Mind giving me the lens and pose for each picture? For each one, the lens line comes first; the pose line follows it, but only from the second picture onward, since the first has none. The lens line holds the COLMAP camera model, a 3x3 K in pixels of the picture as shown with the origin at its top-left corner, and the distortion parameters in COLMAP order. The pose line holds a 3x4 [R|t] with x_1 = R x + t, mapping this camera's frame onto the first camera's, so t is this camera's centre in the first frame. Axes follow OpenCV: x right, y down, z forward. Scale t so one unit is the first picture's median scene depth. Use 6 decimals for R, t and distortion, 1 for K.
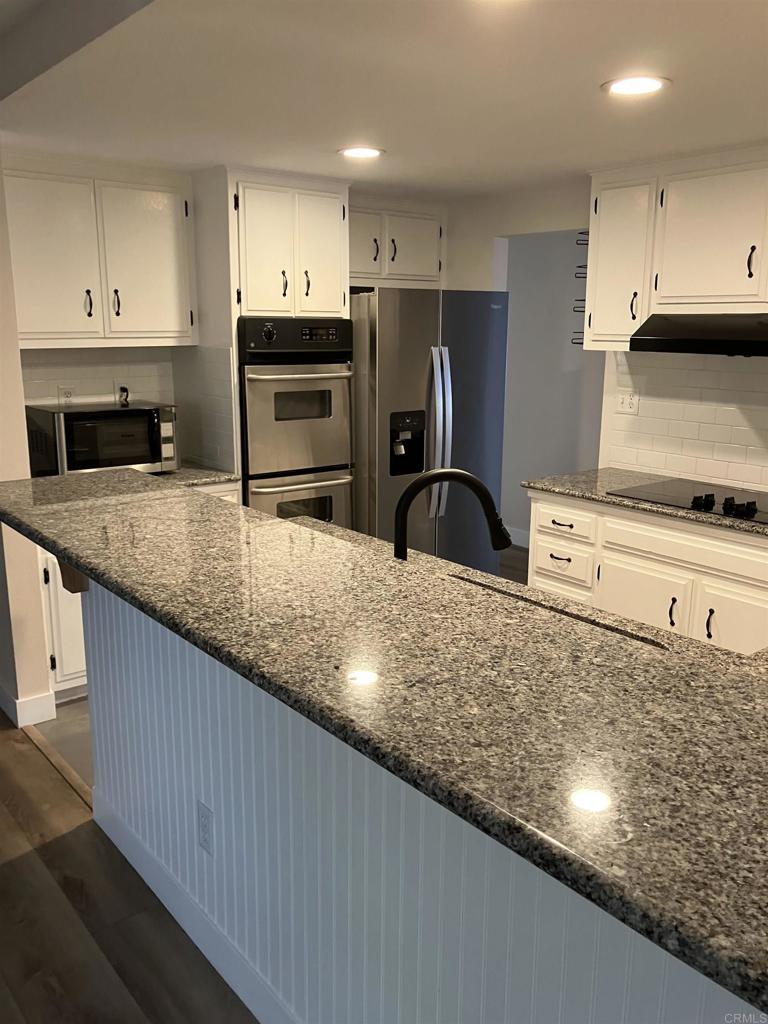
lens RADIAL K [[842.1, 0, 378.3], [0, 842.1, 514.1], [0, 0, 1]] dist [-0.008654, -0.007517]
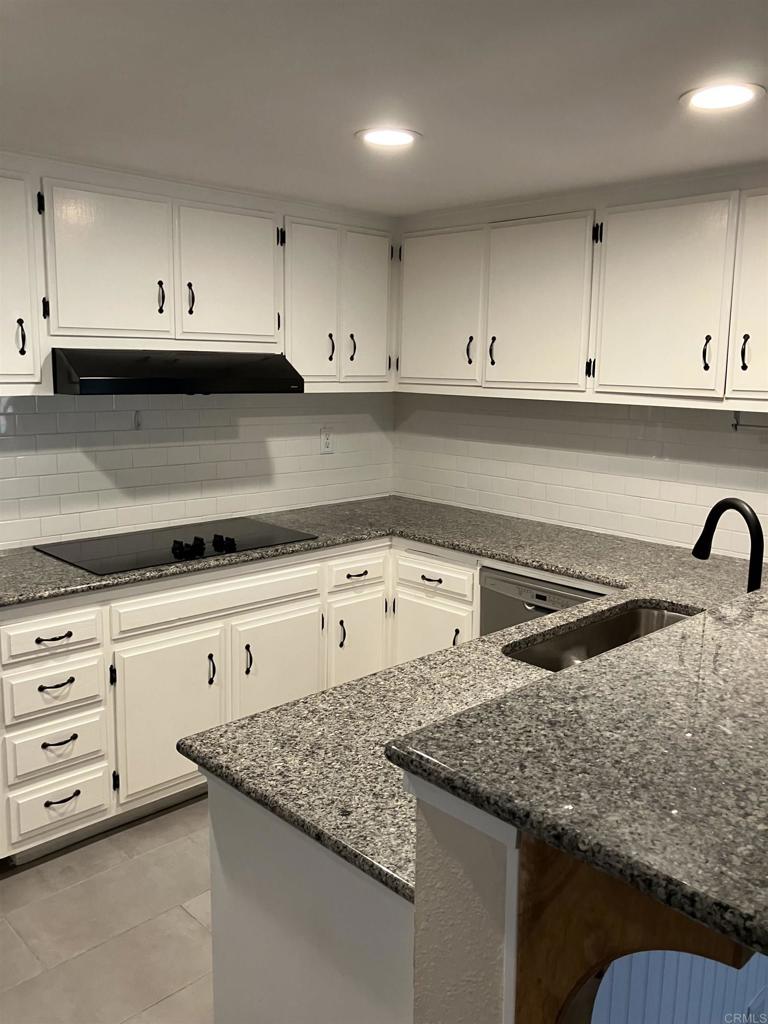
lens RADIAL K [[842.1, 0, 381.3], [0, 842.1, 504.7], [0, 0, 1]] dist [-0.008654, -0.007517]
pose [[-0.097202, -0.173917, 0.979951, -0.544042], [0.204049, 0.960216, 0.190655, -0.195978], [-0.974123, 0.218491, -0.057848, 0.827656]]
